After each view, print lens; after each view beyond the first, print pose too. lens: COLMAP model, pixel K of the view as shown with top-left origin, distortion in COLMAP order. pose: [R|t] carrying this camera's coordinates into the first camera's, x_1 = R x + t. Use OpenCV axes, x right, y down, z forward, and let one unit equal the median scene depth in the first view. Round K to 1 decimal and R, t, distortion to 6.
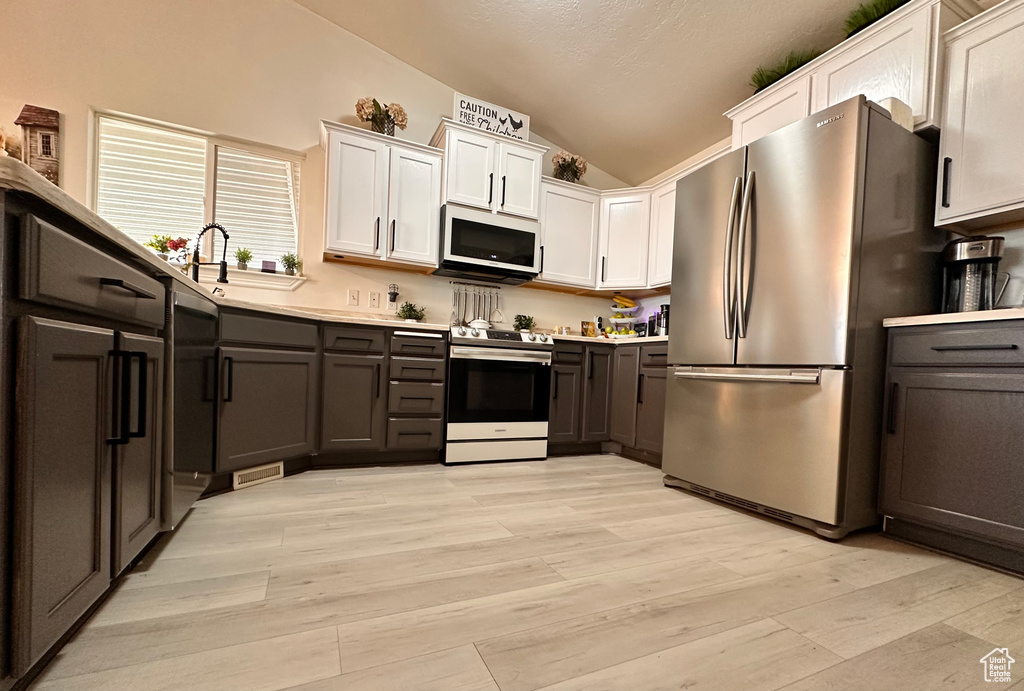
lens RADIAL K [[426.8, 0, 505.6], [0, 426.8, 380.4], [0, 0, 1]] dist [-0.001790, -0.000415]
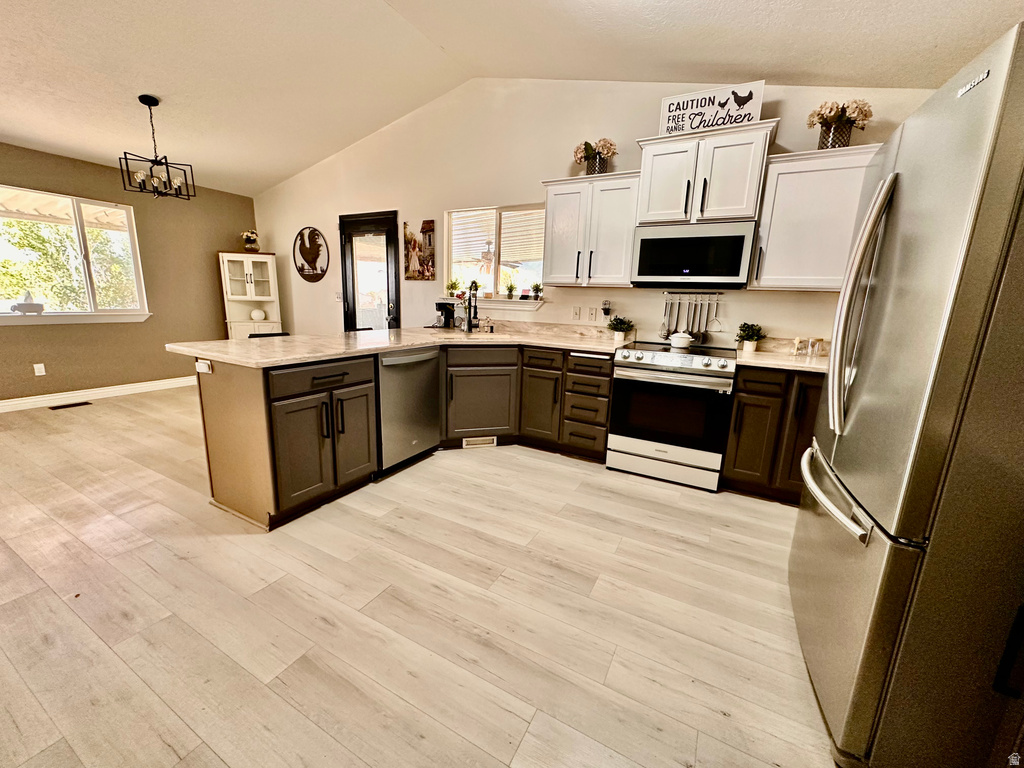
lens RADIAL K [[406.9, 0, 512.0], [0, 406.9, 384.0], [0, 0, 1]] dist [-0.001011, 0.000455]
pose [[0.604526, 0.144543, -0.783362, 0.545859], [-0.029438, 0.986782, 0.159359, -0.198673], [0.796042, -0.073276, 0.600790, 0.148296]]
